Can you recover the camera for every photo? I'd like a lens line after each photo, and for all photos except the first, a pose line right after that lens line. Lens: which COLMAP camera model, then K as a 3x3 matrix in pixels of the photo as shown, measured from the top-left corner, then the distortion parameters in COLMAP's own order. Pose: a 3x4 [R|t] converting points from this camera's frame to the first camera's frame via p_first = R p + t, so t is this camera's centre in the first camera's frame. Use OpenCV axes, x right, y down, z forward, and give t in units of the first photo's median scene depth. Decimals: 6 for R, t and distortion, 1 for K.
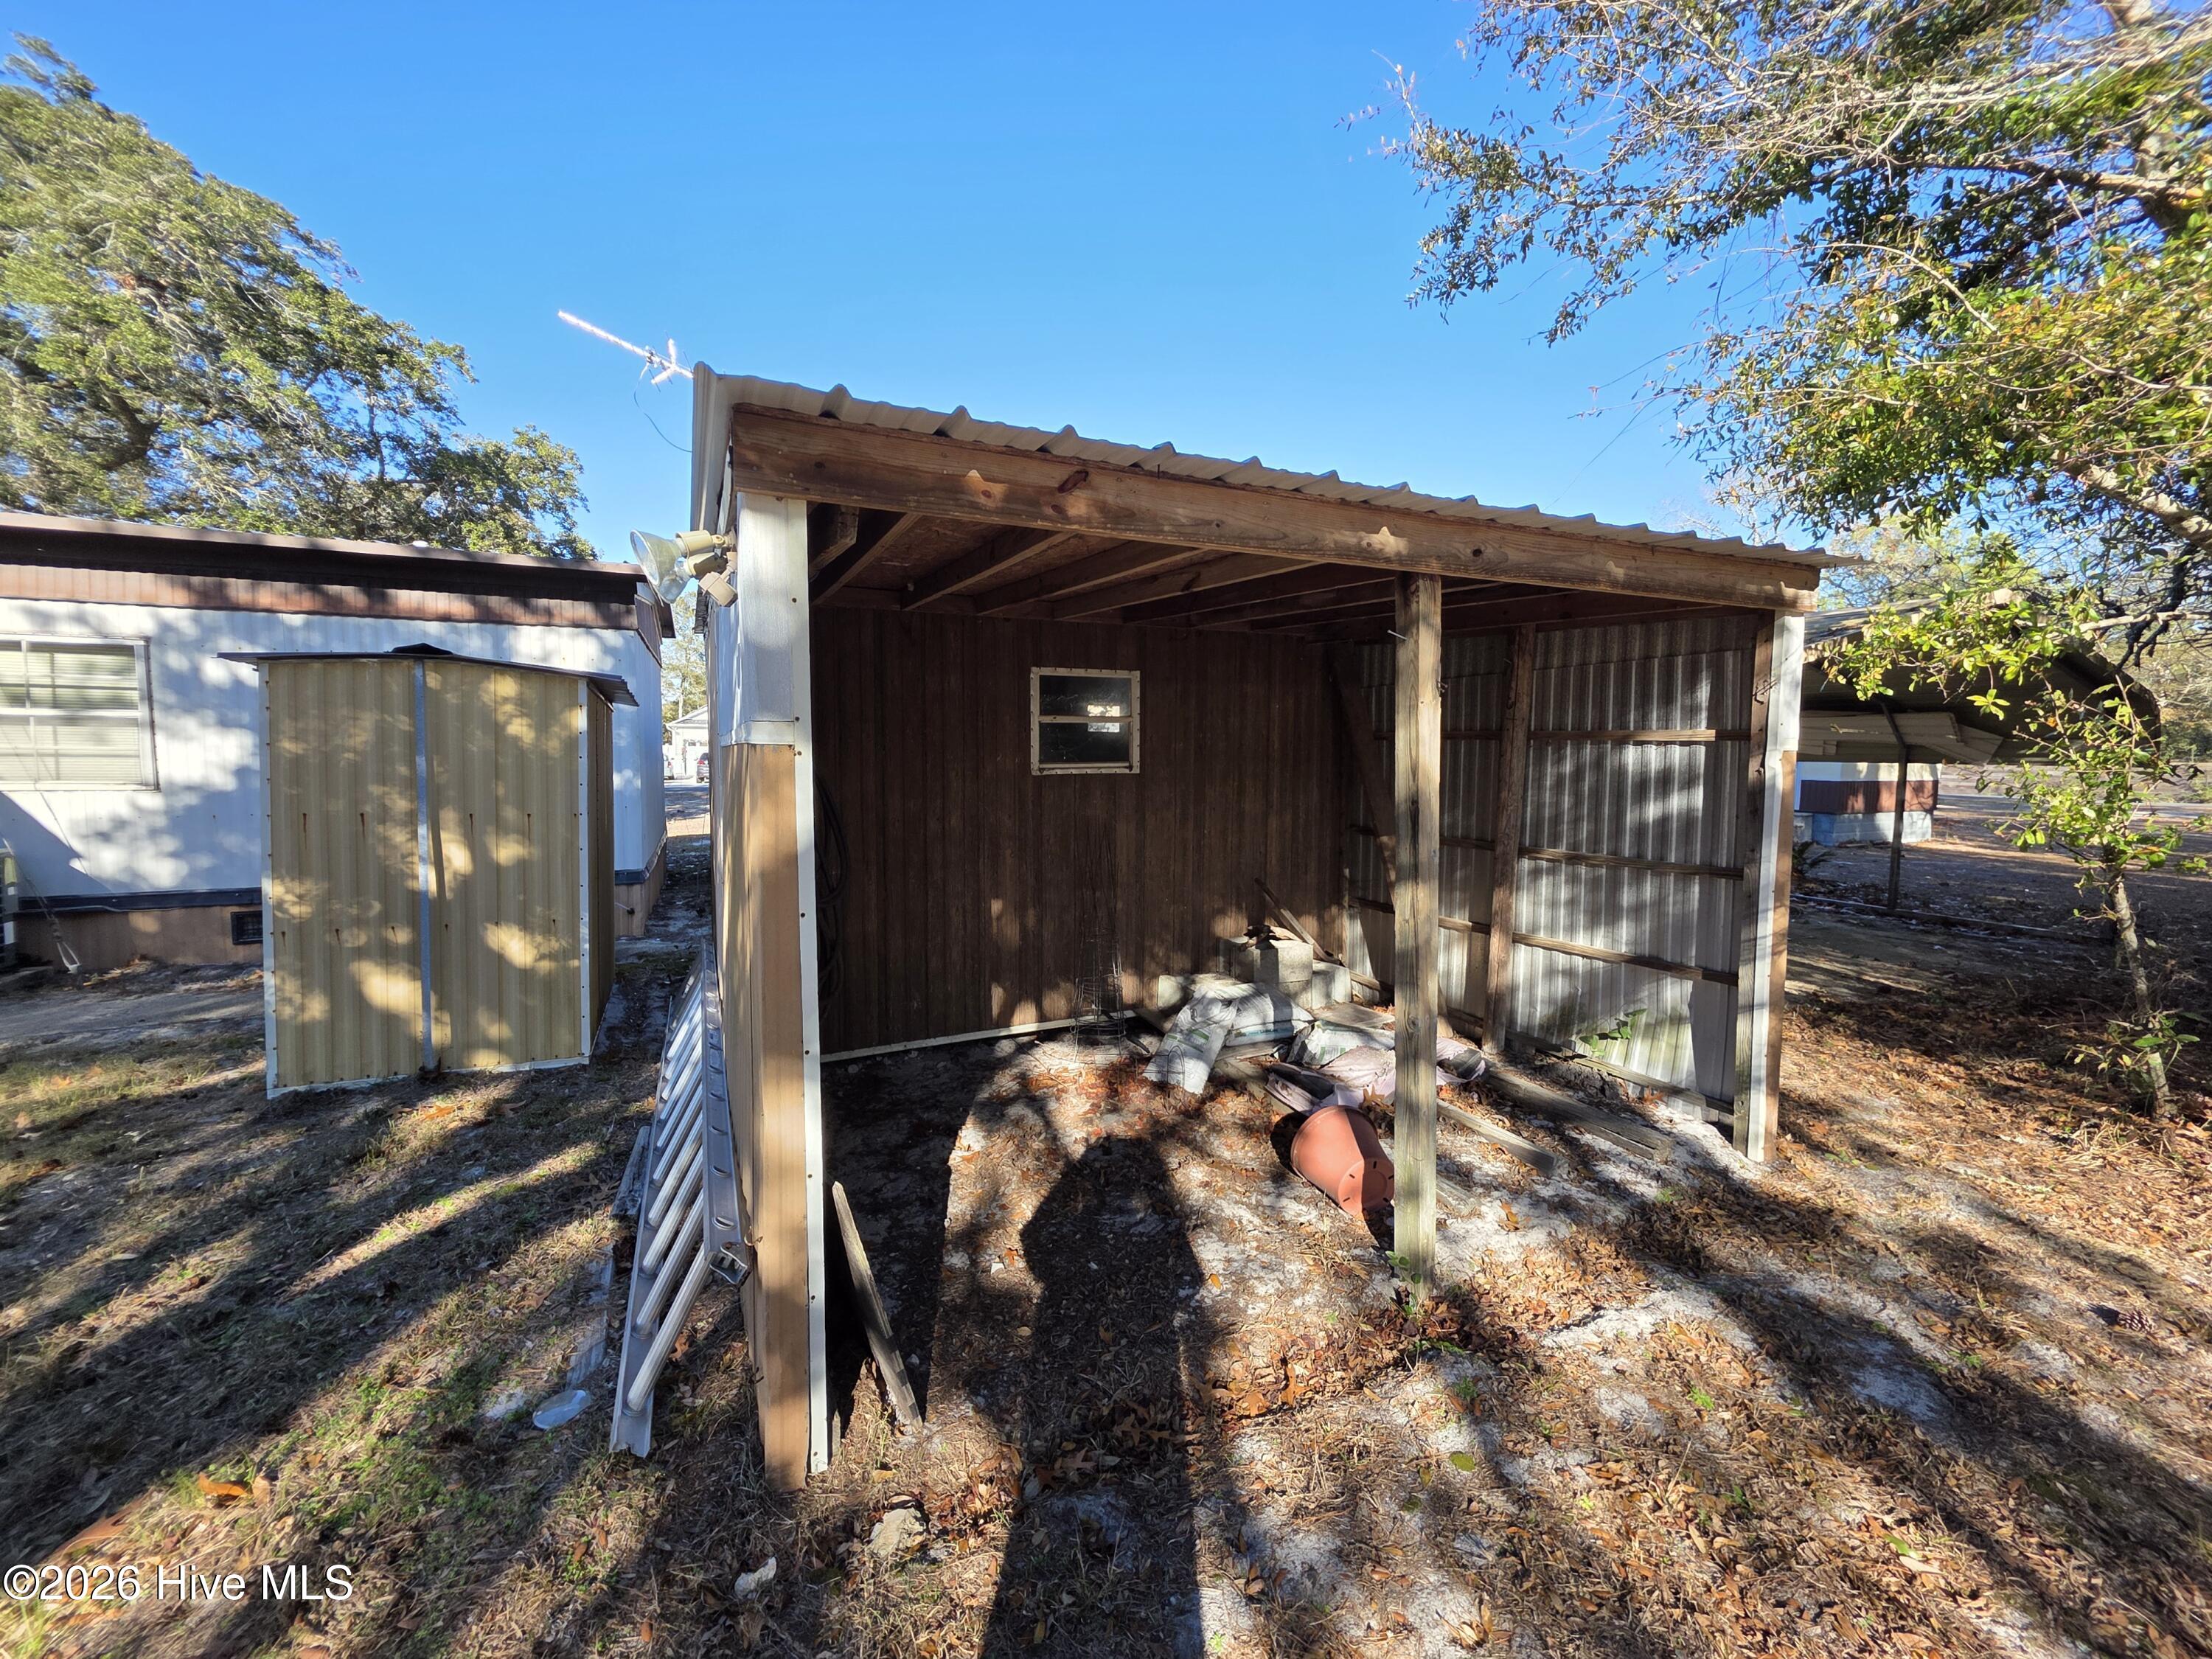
lens RADIAL K [[880.5, 0, 1103.8], [0, 880.5, 819.6], [0, 0, 1]] dist [-0.000230, -0.000356]
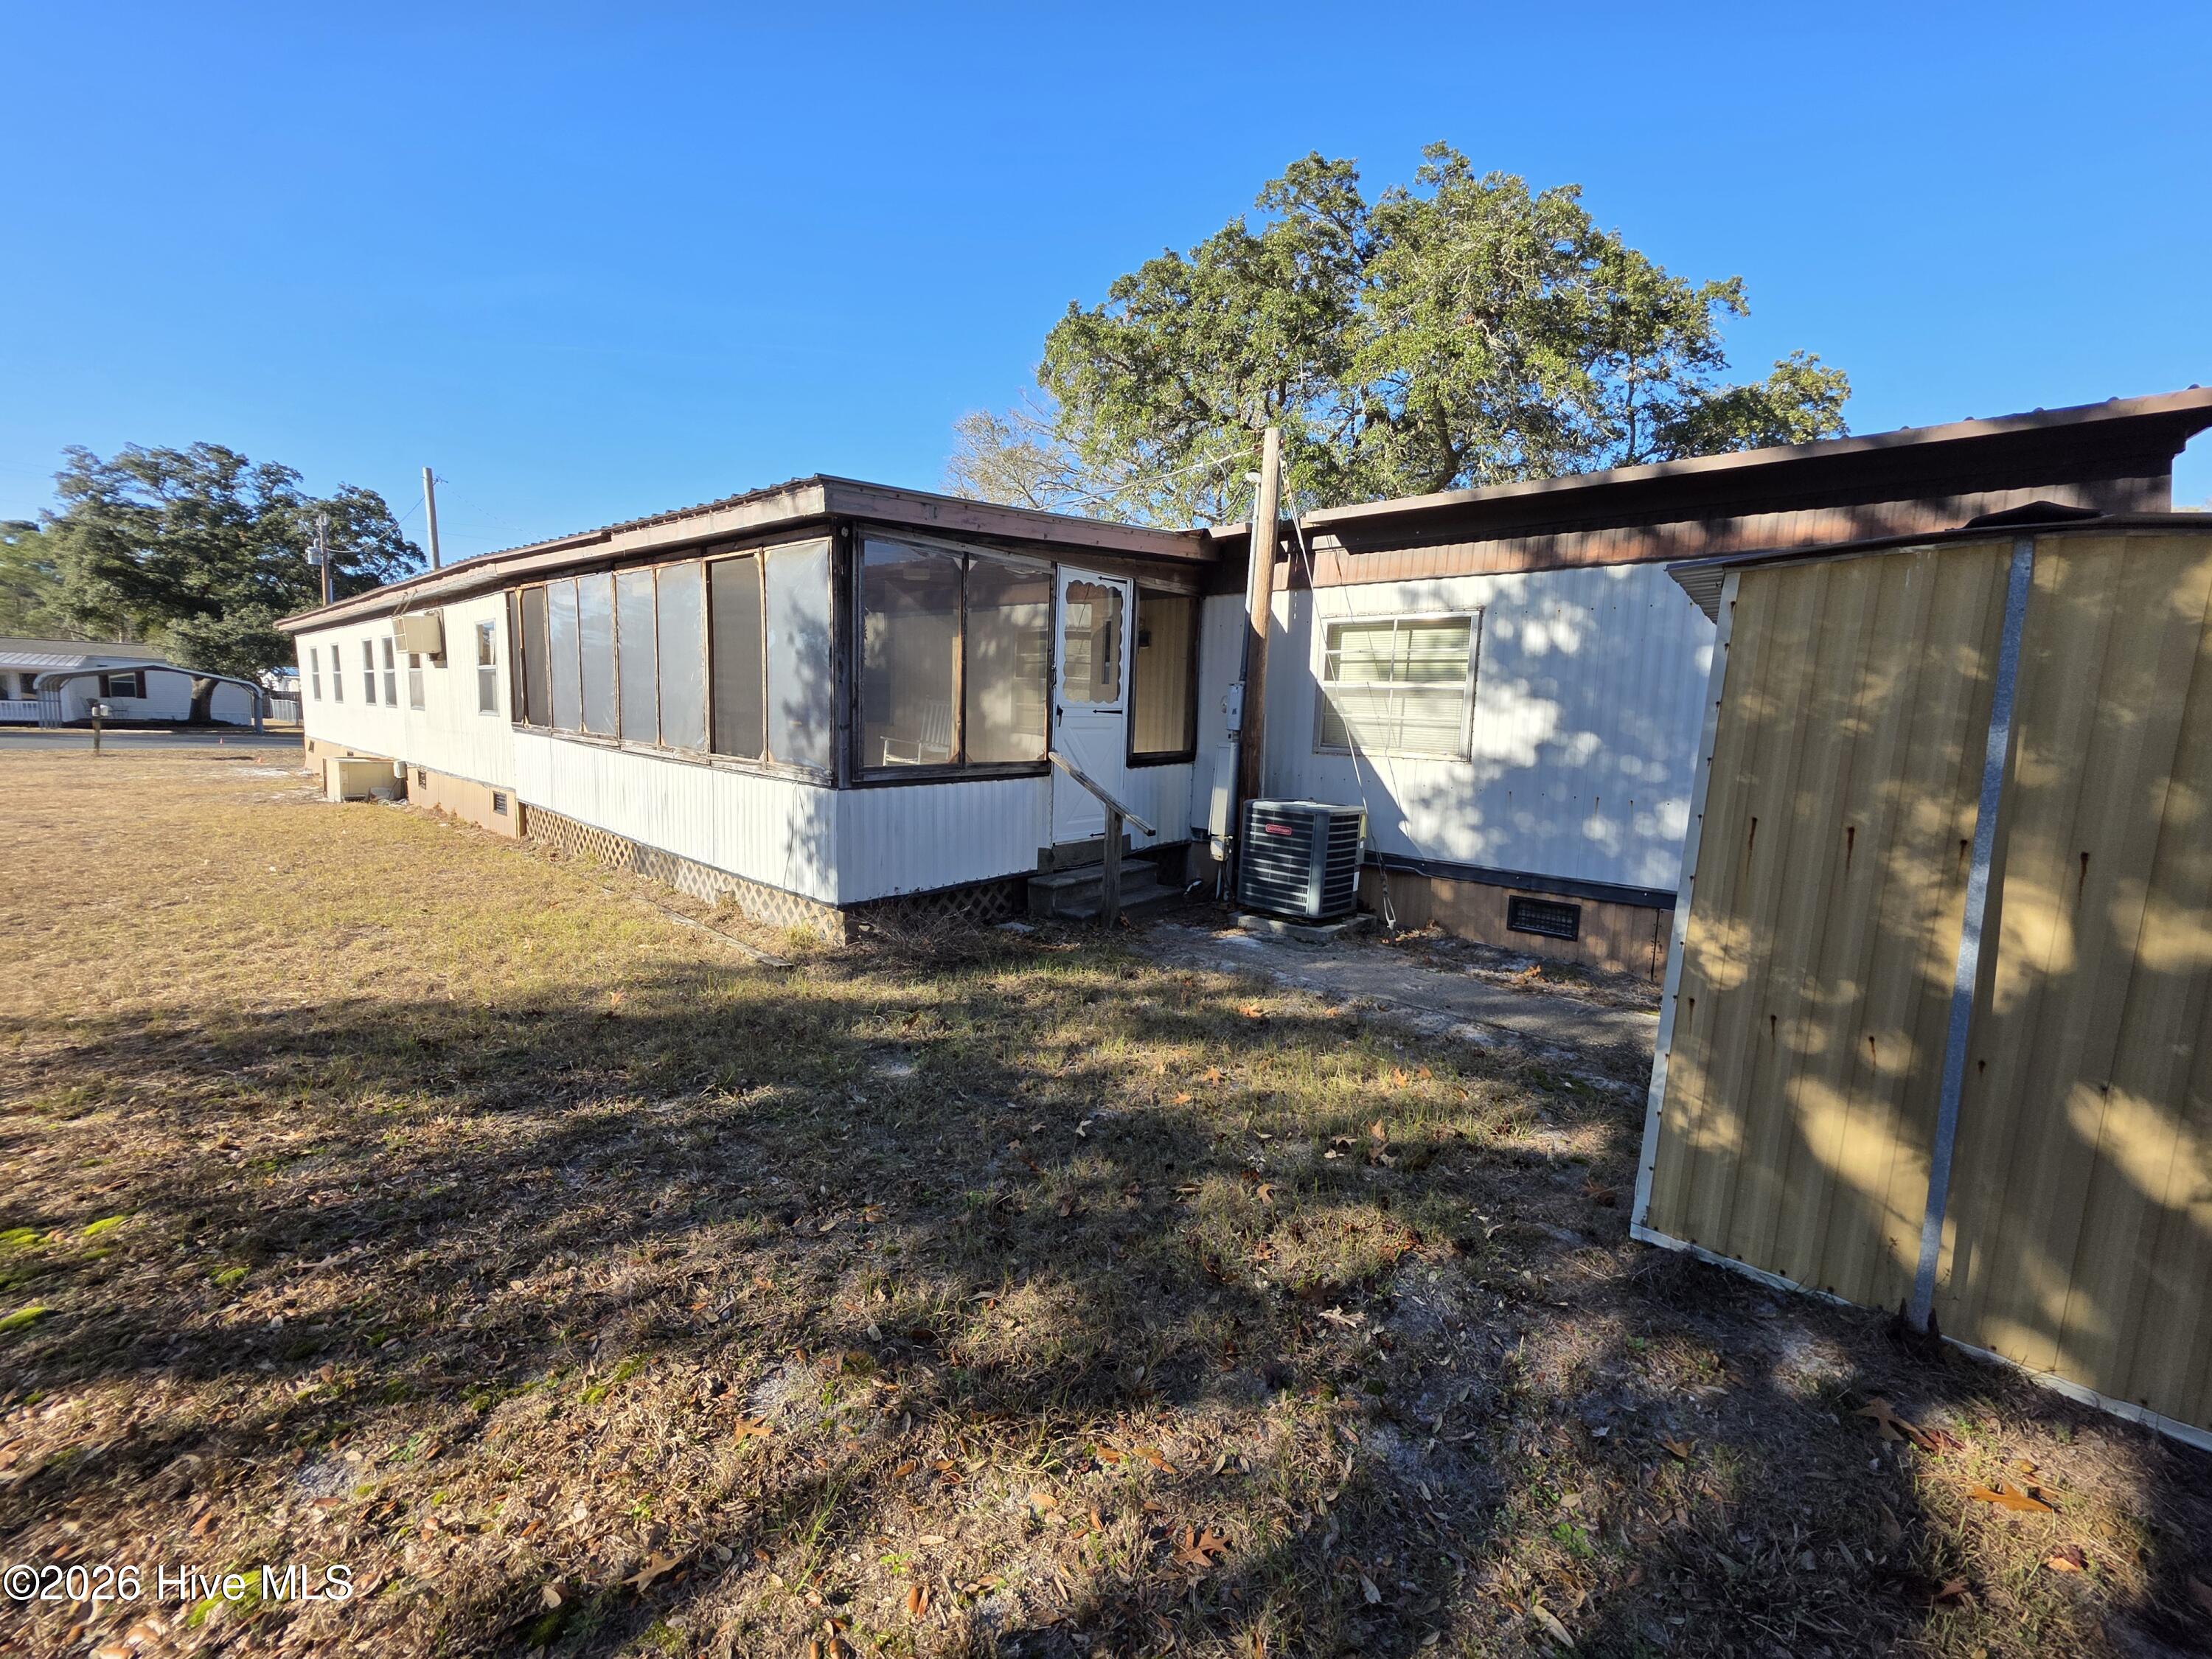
lens RADIAL K [[894.4, 0, 1097.1], [0, 894.4, 802.4], [0, 0, 1]] dist [0.001275, 0.000068]
pose [[0.408408, 0.095735, -0.907765, -0.345682], [-0.102566, 0.993000, 0.058579, -0.004093], [0.907019, 0.069182, 0.415369, 0.214170]]
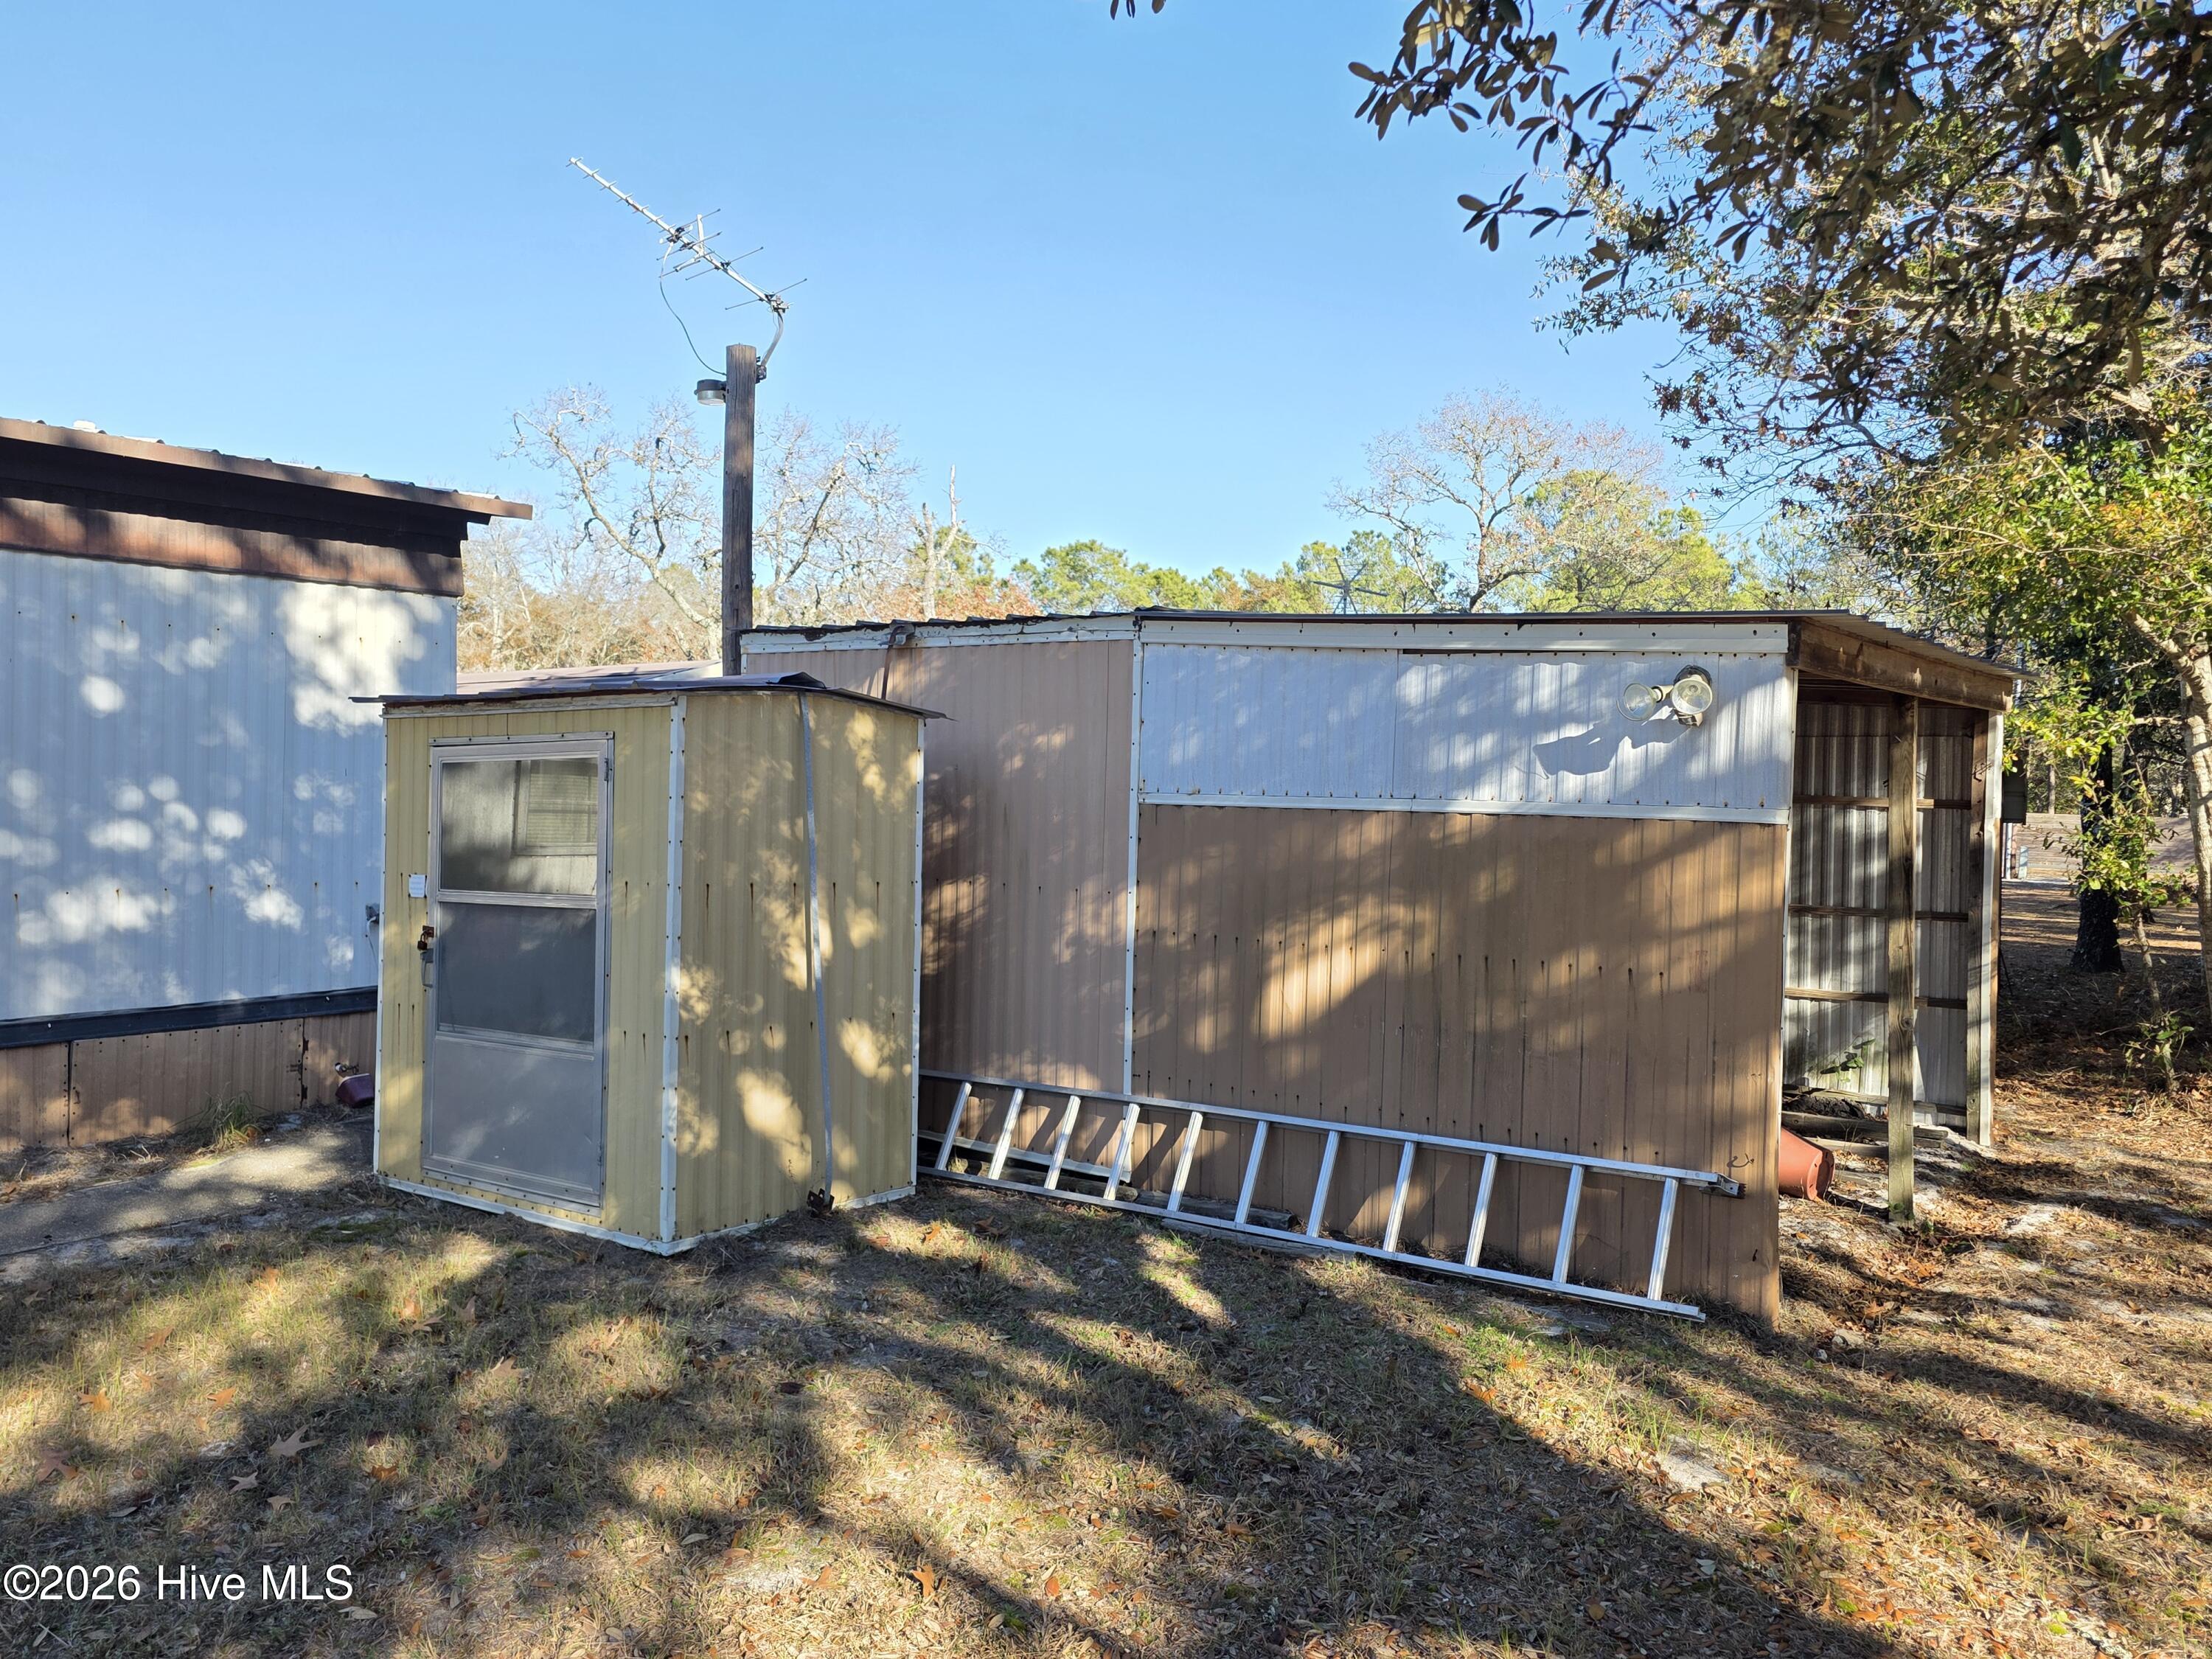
lens RADIAL K [[1617.4, 0, 1110.5], [0, 1617.4, 816.8], [0, 0, 1]] dist [0.099368, -0.129414]
pose [[0.889611, 0.005044, 0.456690, -0.812930], [0.018062, 0.998768, -0.046215, 0.004122], [-0.456361, 0.049362, 0.888424, -0.301759]]
